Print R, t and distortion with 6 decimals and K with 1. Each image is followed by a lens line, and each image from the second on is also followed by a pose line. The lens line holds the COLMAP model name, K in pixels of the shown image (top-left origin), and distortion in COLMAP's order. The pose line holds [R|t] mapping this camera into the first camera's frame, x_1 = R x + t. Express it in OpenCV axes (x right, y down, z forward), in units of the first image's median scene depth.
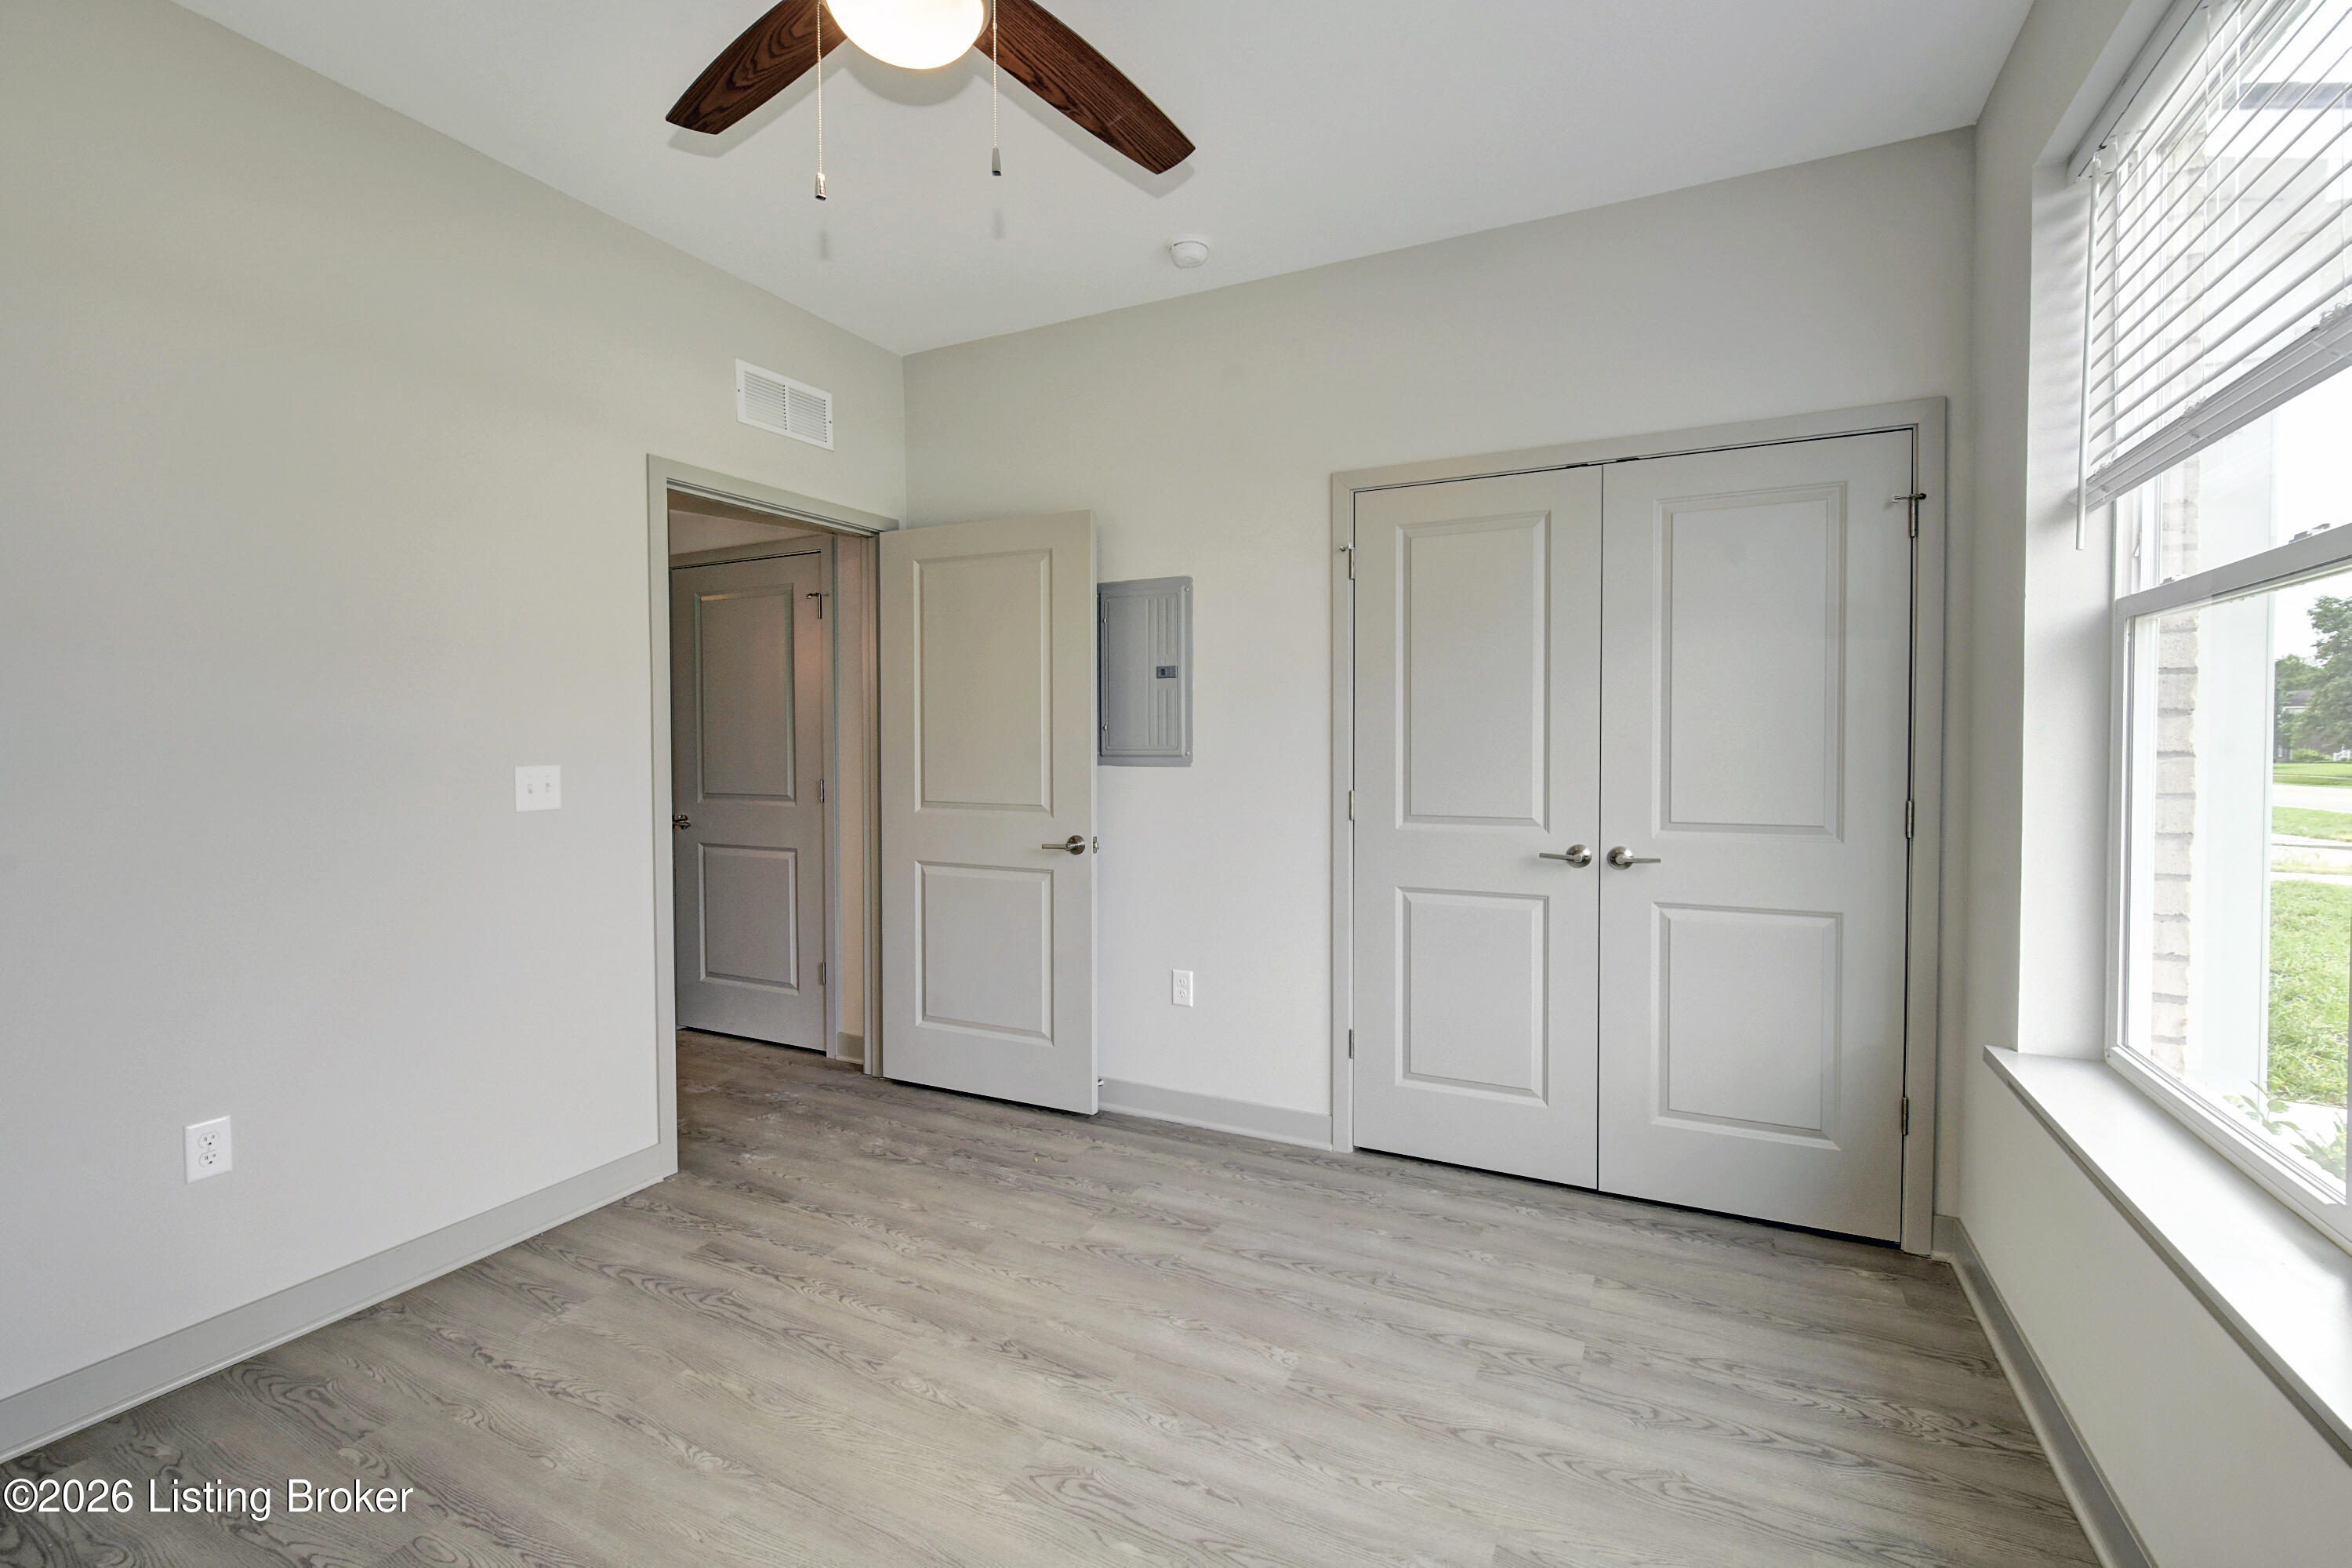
lens RADIAL K [[1026.7, 0, 1176.0], [0, 1026.7, 784.0], [0, 0, 1]] dist [0.000625, -0.000127]
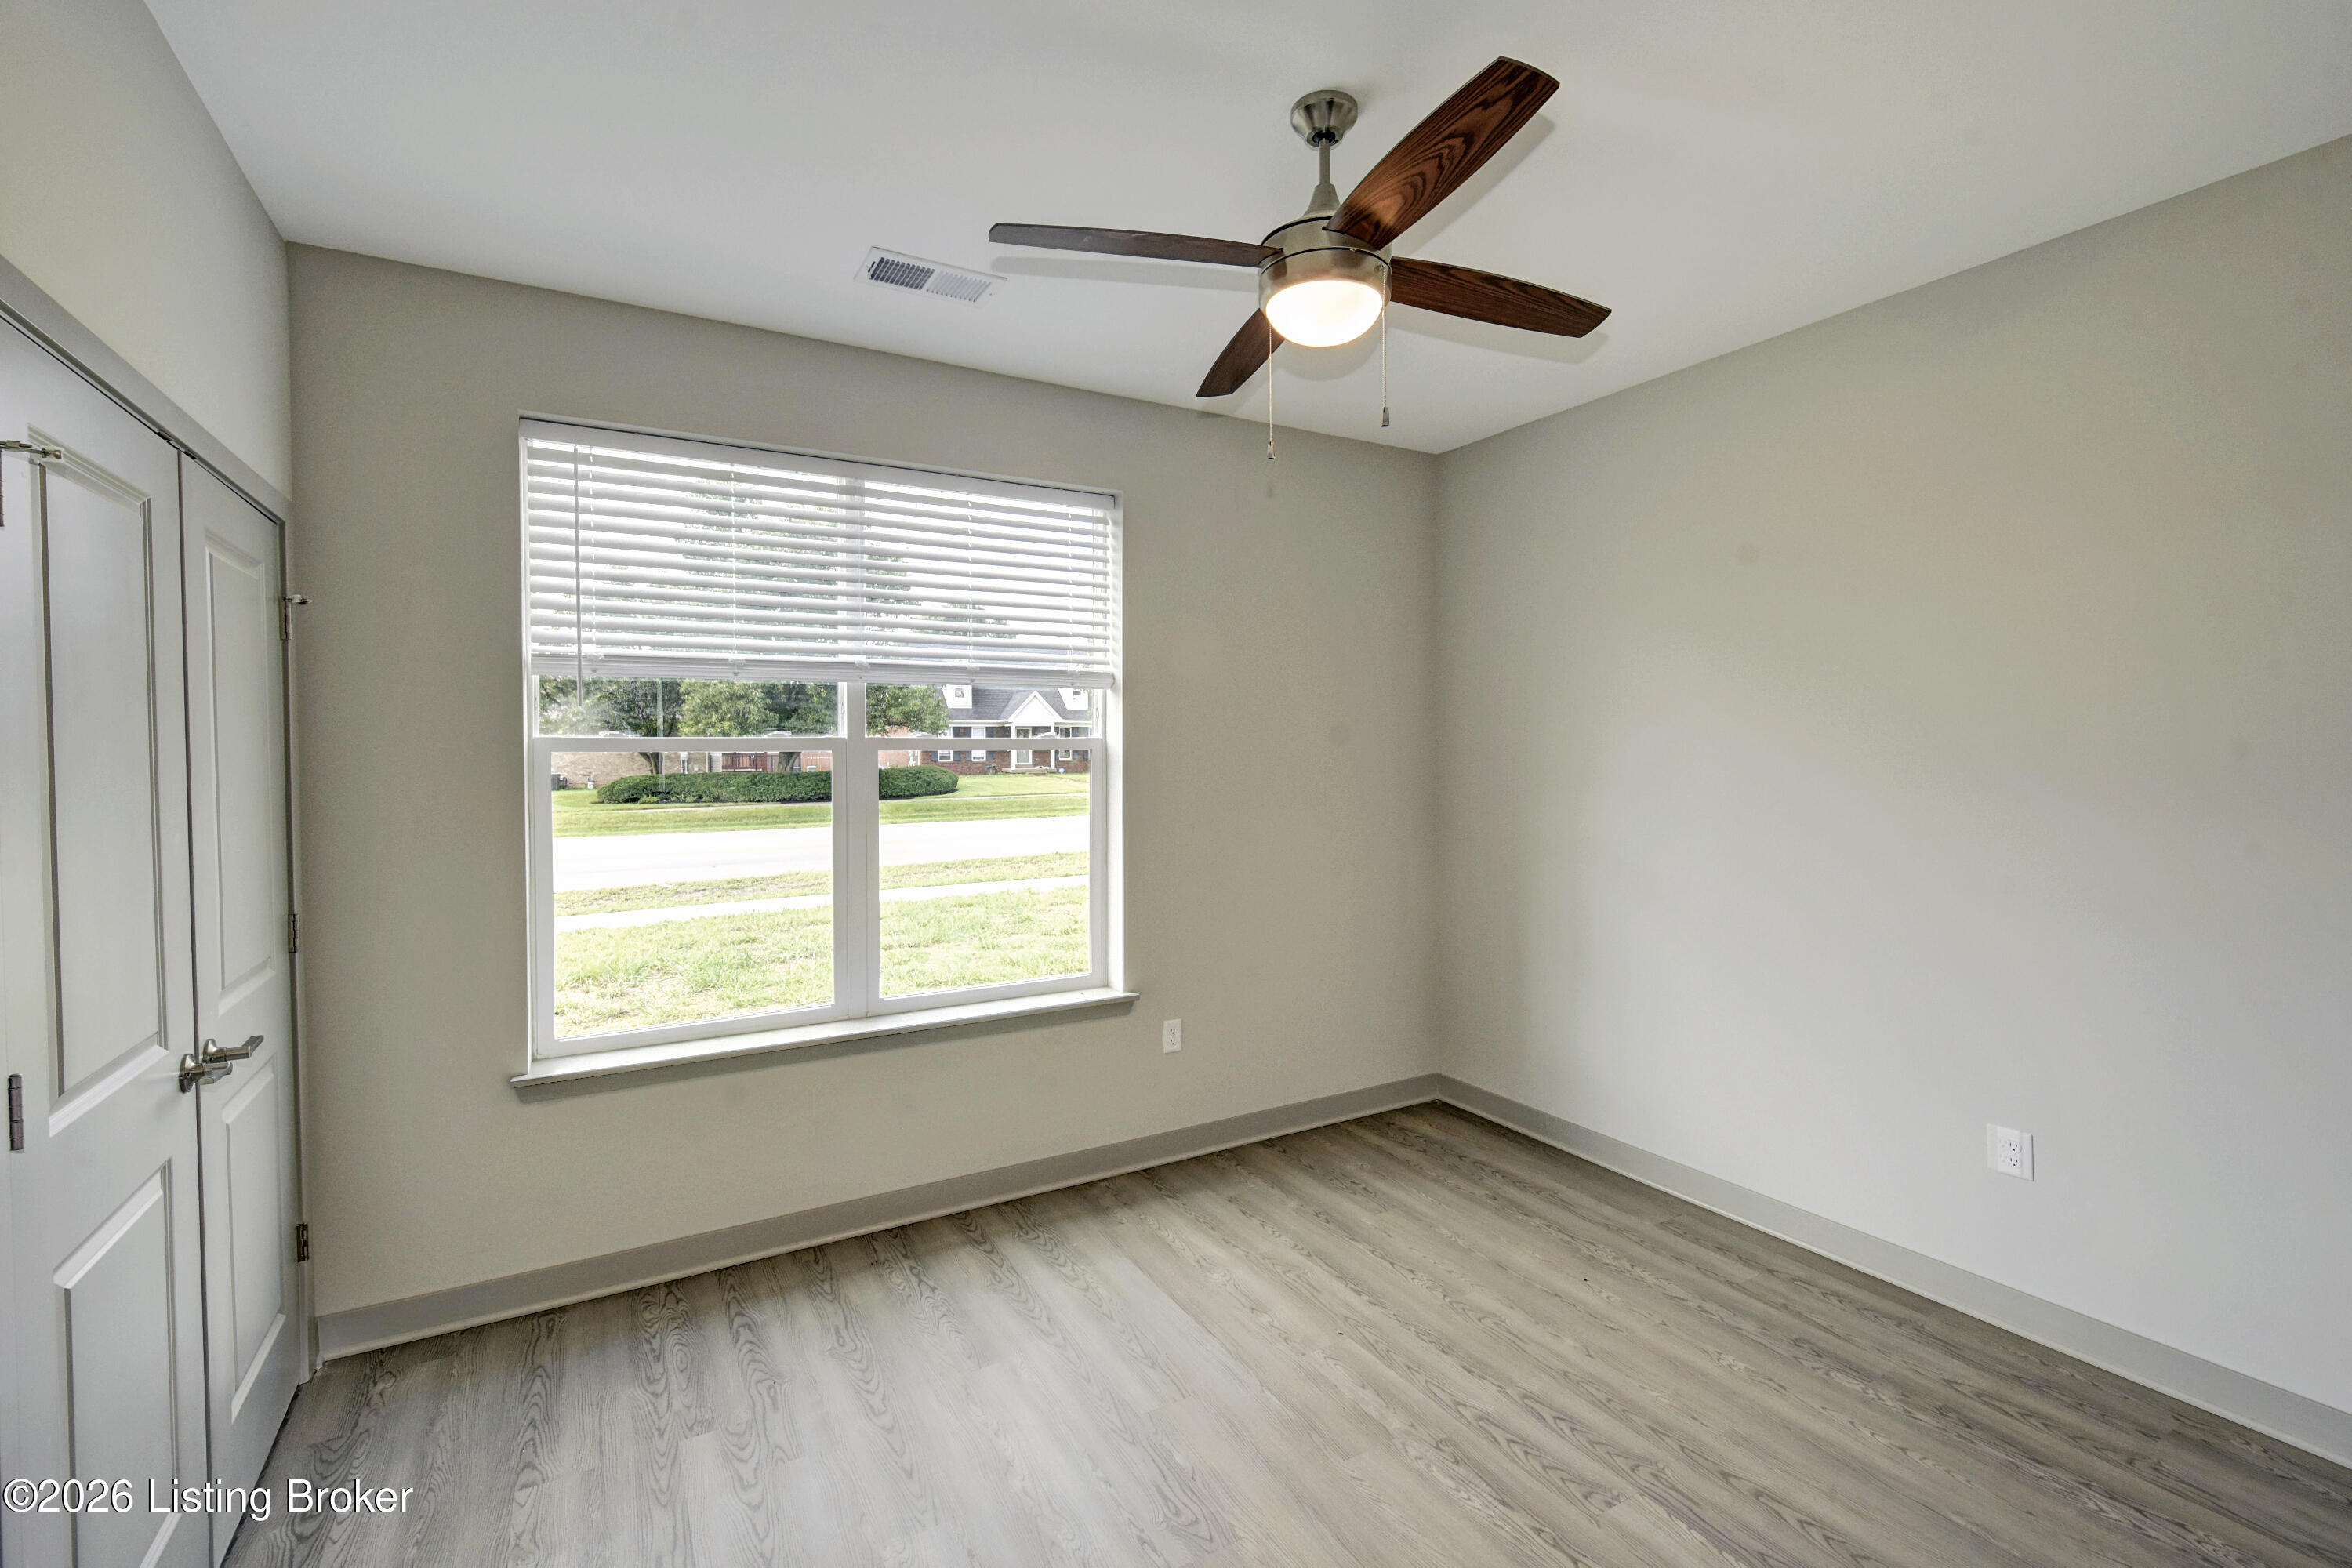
lens RADIAL K [[1026.7, 0, 1176.0], [0, 1026.7, 784.0], [0, 0, 1]] dist [0.000625, -0.000127]
pose [[-0.826778, -0.012374, 0.562392, -0.693934], [0.027012, 0.997732, 0.061662, -0.195137], [-0.561879, 0.066172, -0.824569, 1.811863]]
